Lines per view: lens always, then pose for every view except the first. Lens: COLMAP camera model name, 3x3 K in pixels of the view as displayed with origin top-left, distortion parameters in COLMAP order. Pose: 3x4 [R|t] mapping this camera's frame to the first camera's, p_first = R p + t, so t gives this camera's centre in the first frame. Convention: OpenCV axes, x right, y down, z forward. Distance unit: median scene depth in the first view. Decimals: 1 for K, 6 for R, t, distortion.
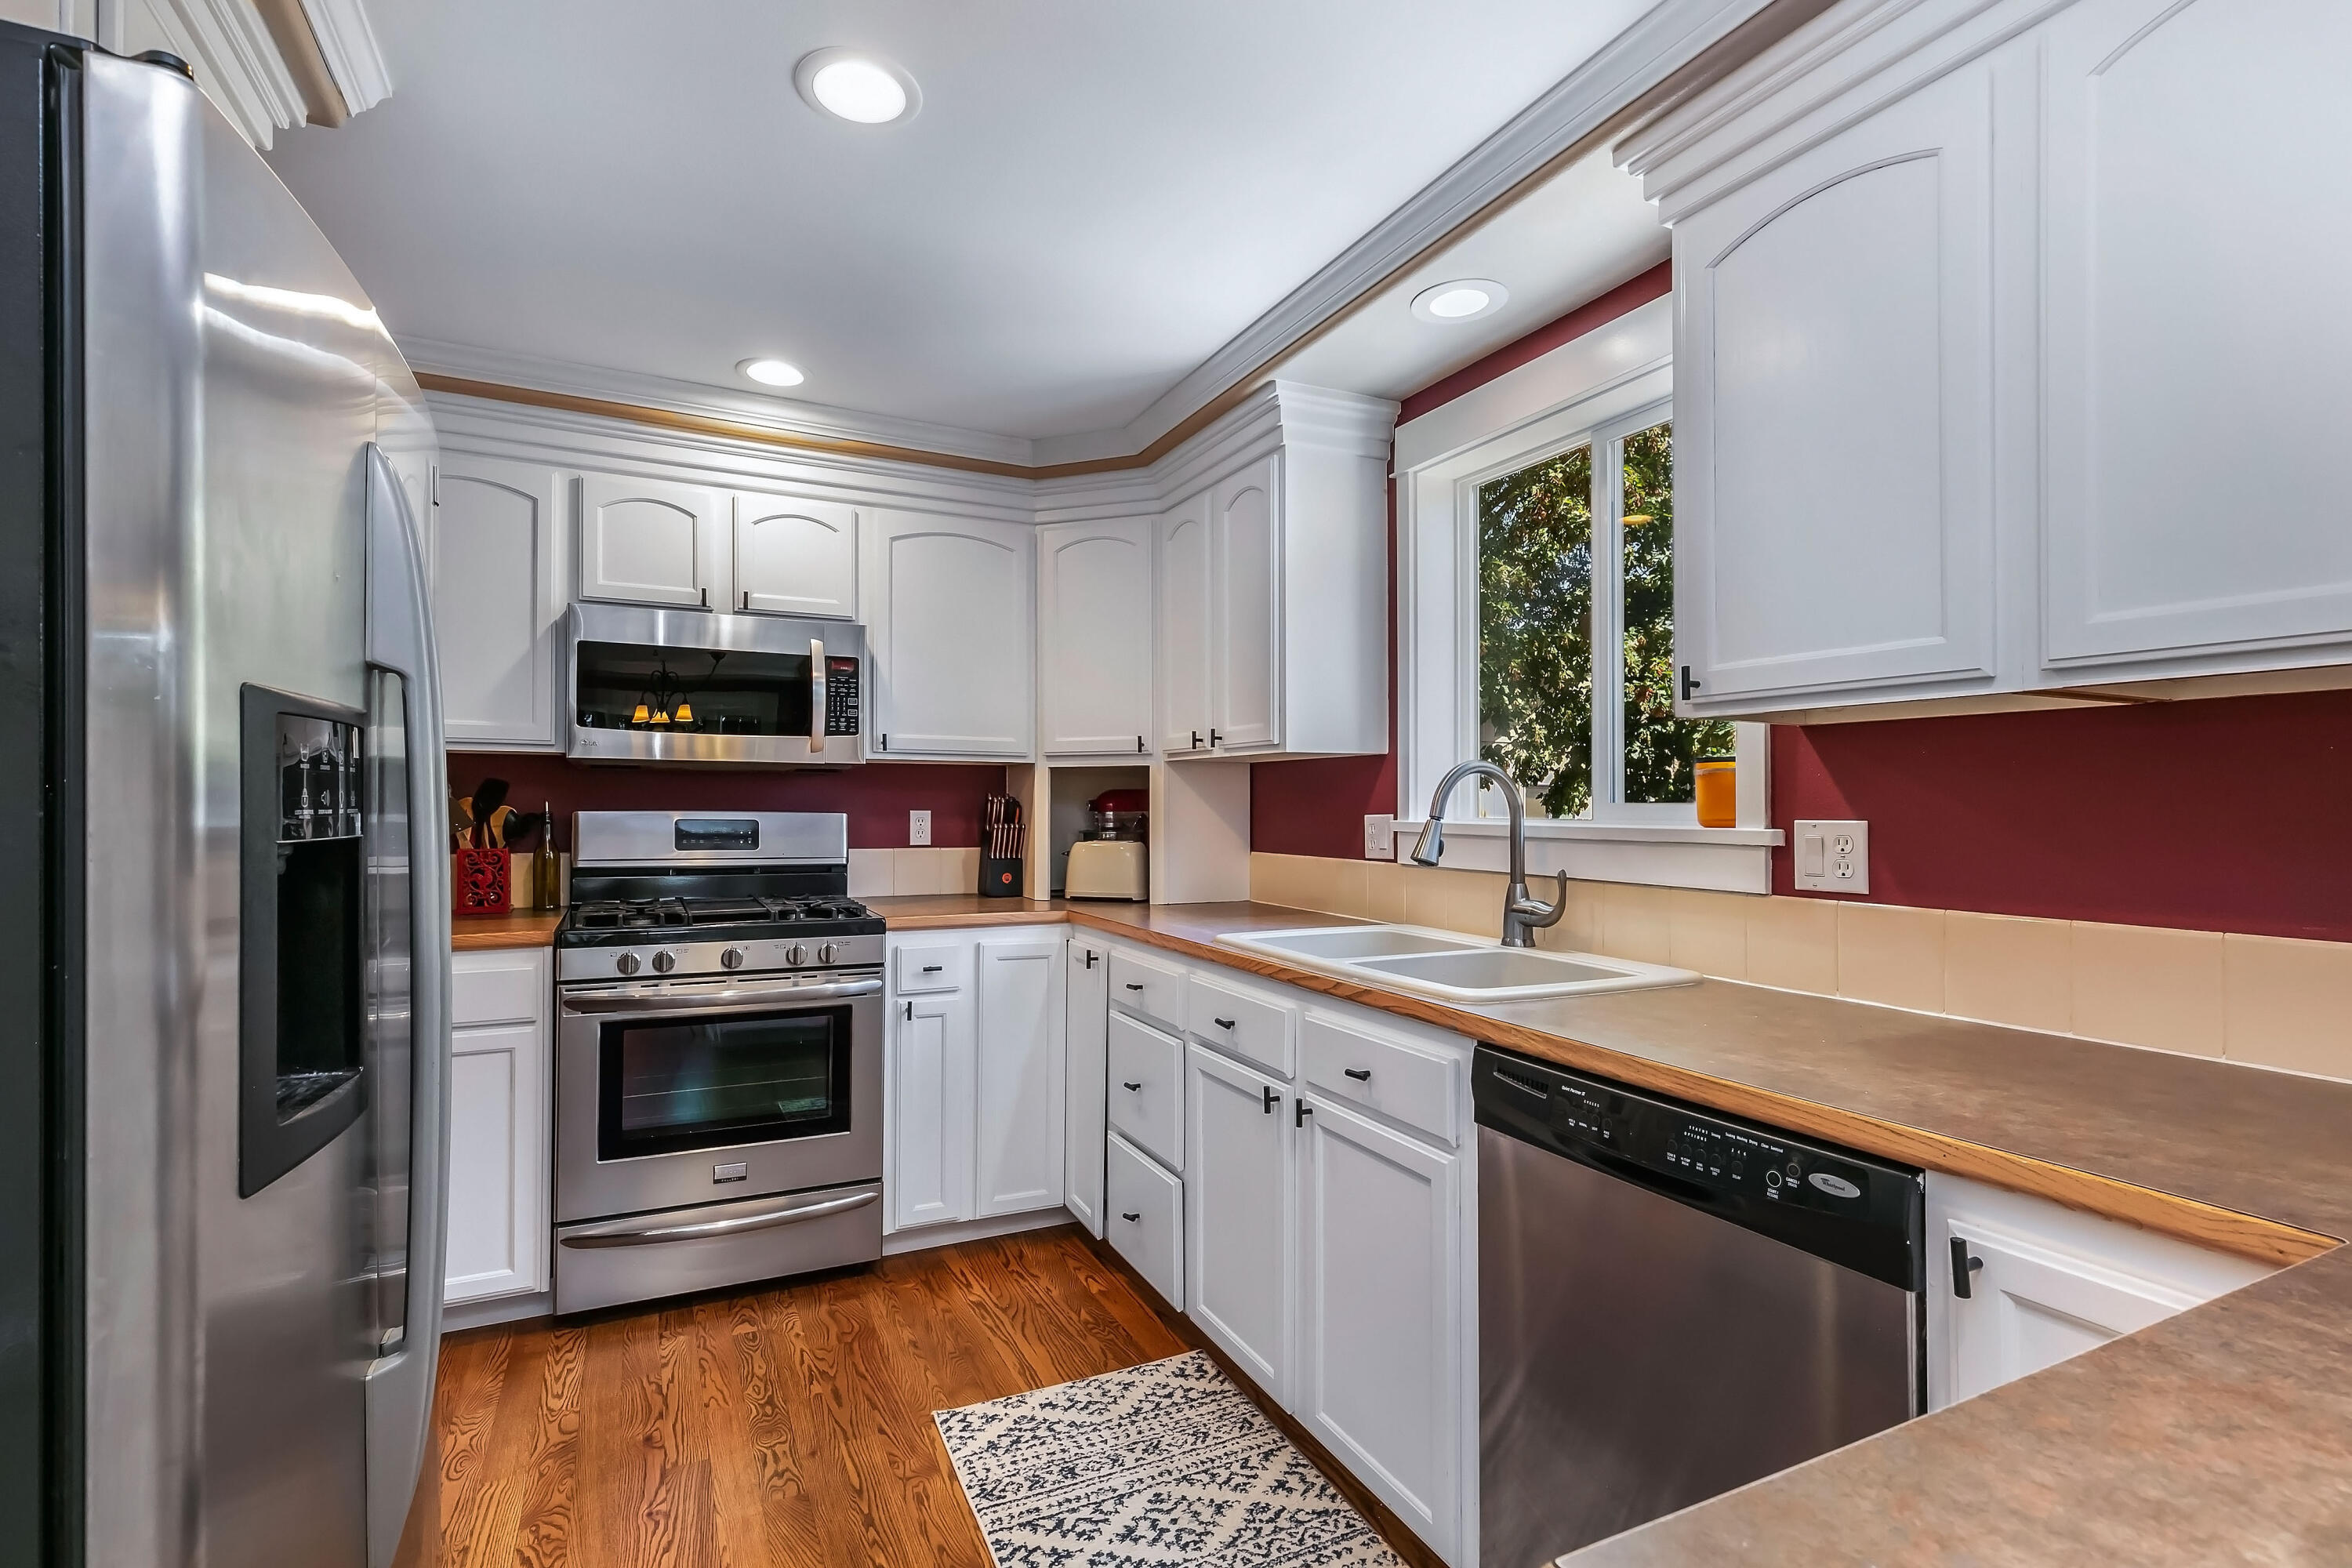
lens RADIAL K [[1092.6, 0, 1170.4], [0, 1092.6, 794.7], [0, 0, 1]] dist [0.011395, 0.000046]
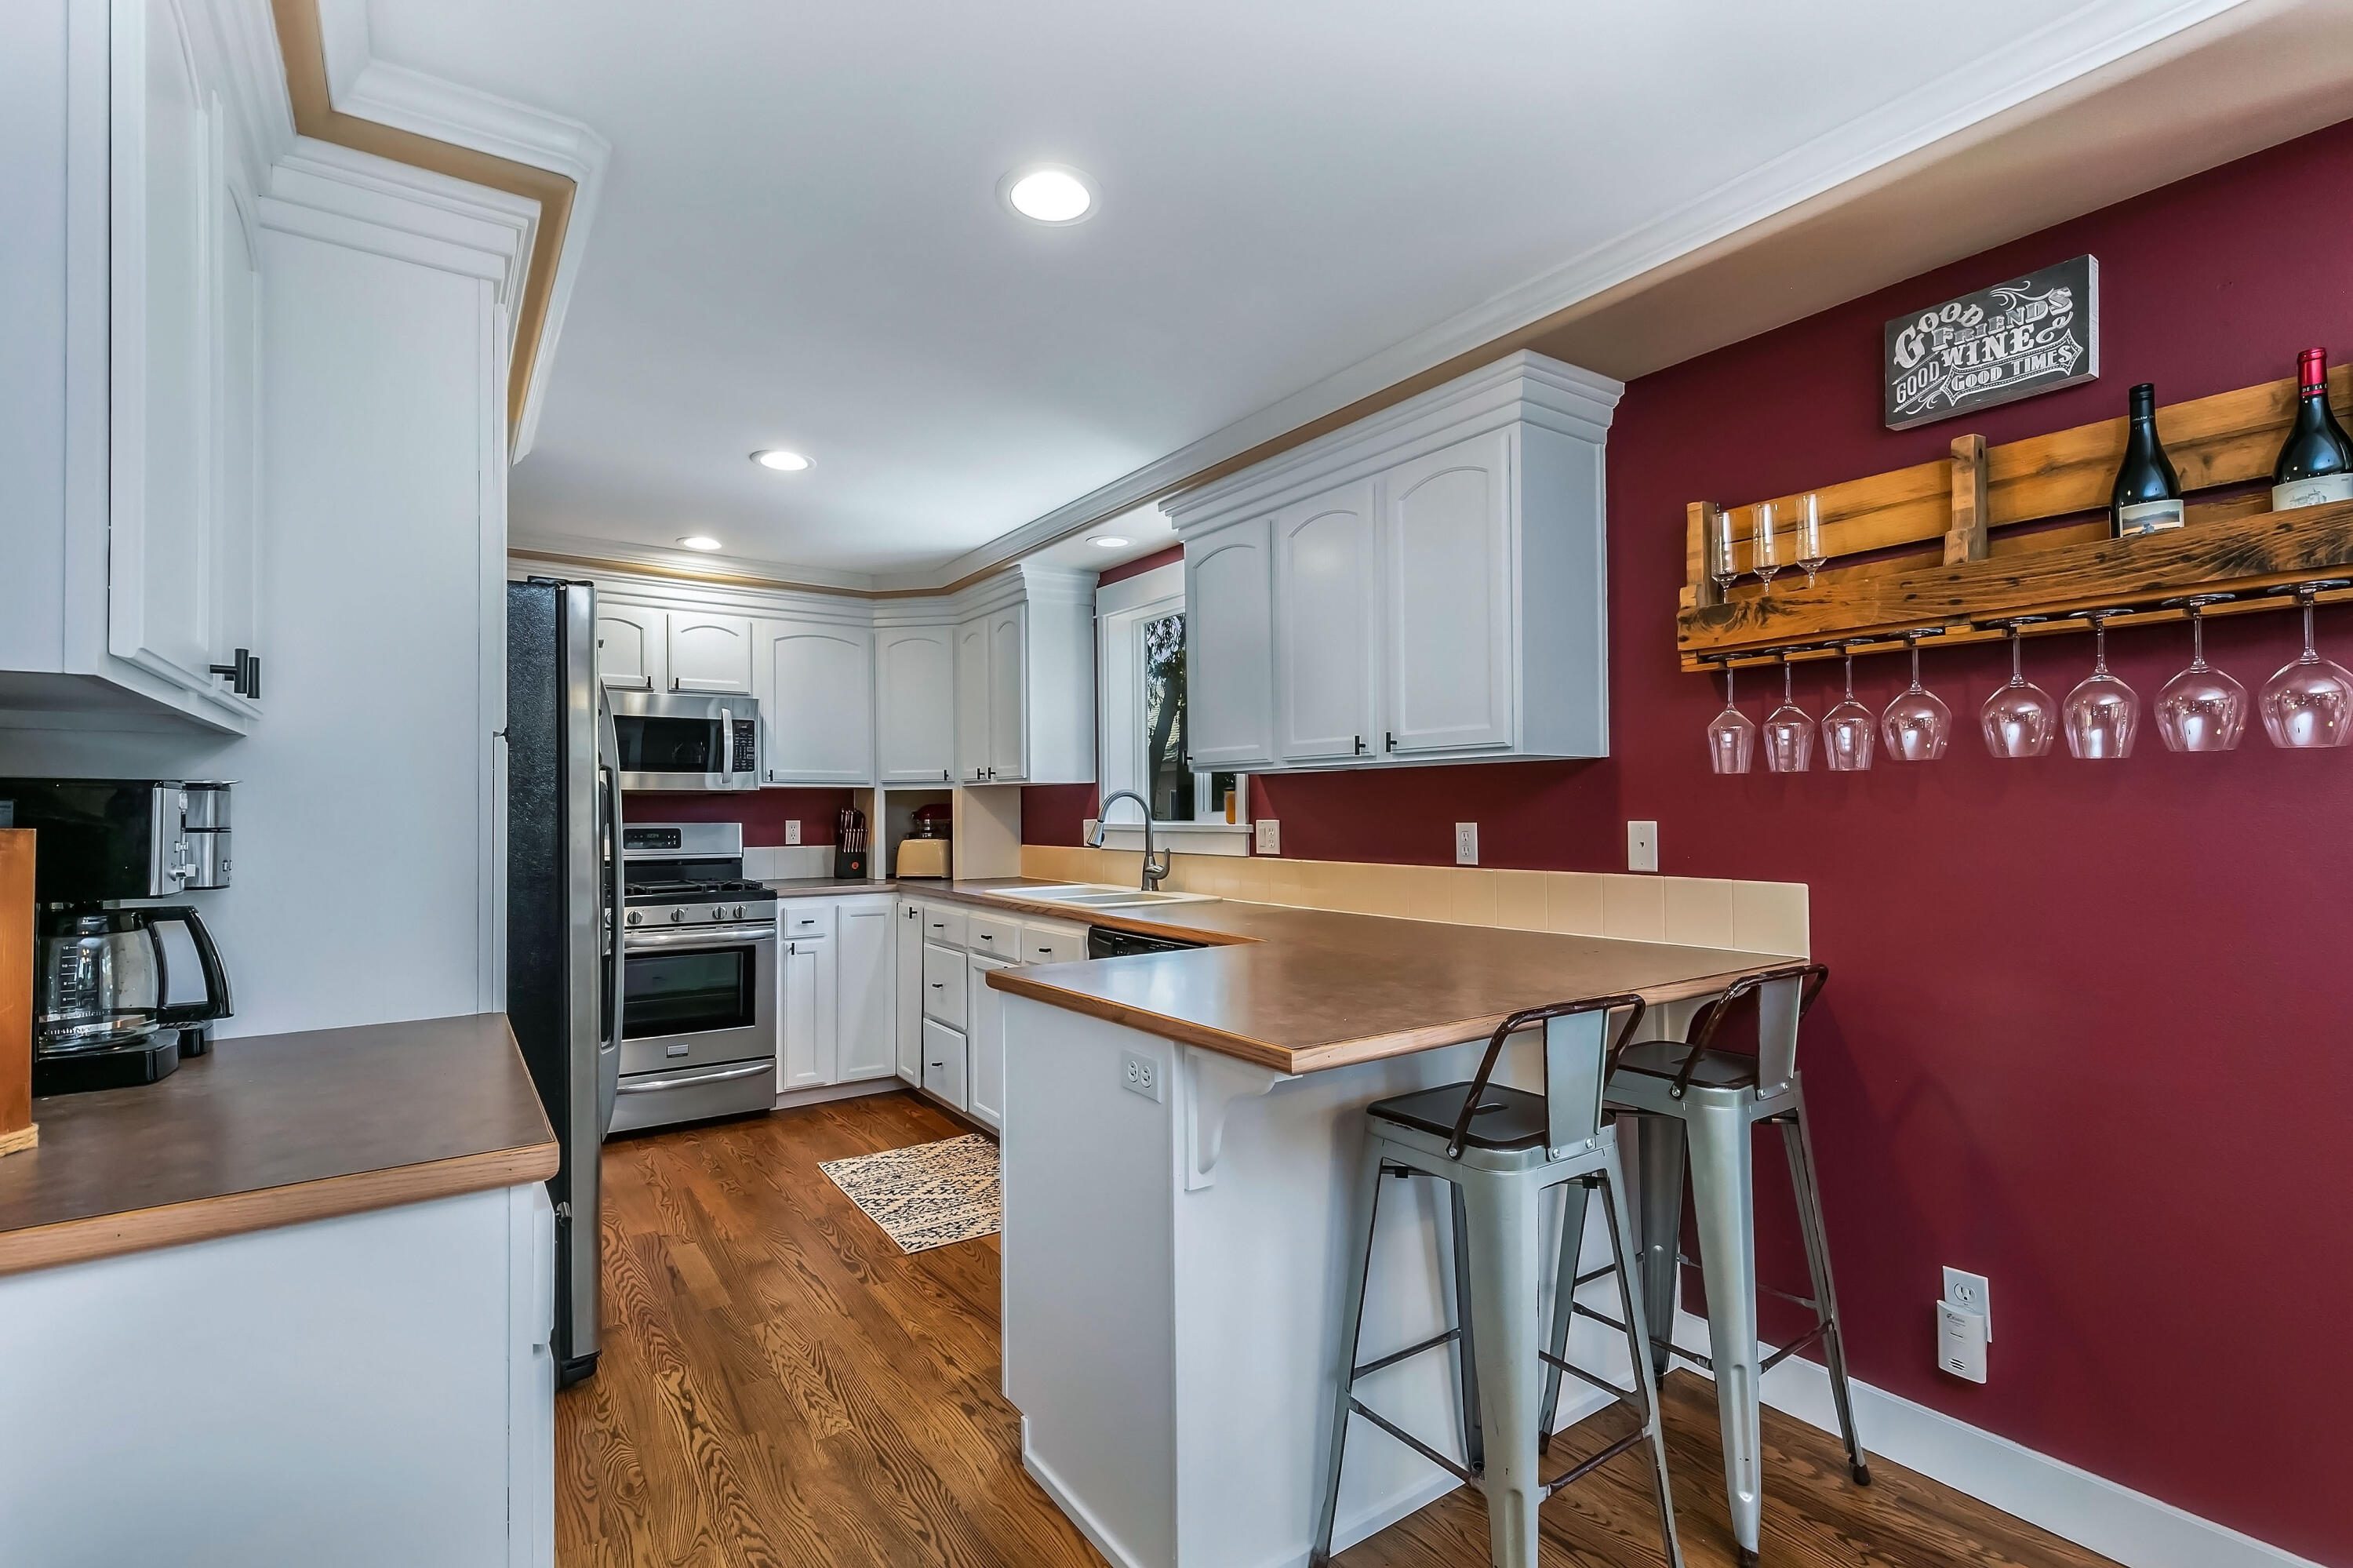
lens RADIAL K [[1093.1, 0, 1189.2], [0, 1093.1, 787.0], [0, 0, 1]] dist [0.011395, 0.000046]
pose [[0.987068, -0.006763, 0.160160, 0.074750], [0.008636, 0.999902, -0.011002, -0.011759], [-0.160070, 0.012243, 0.987030, -0.667862]]
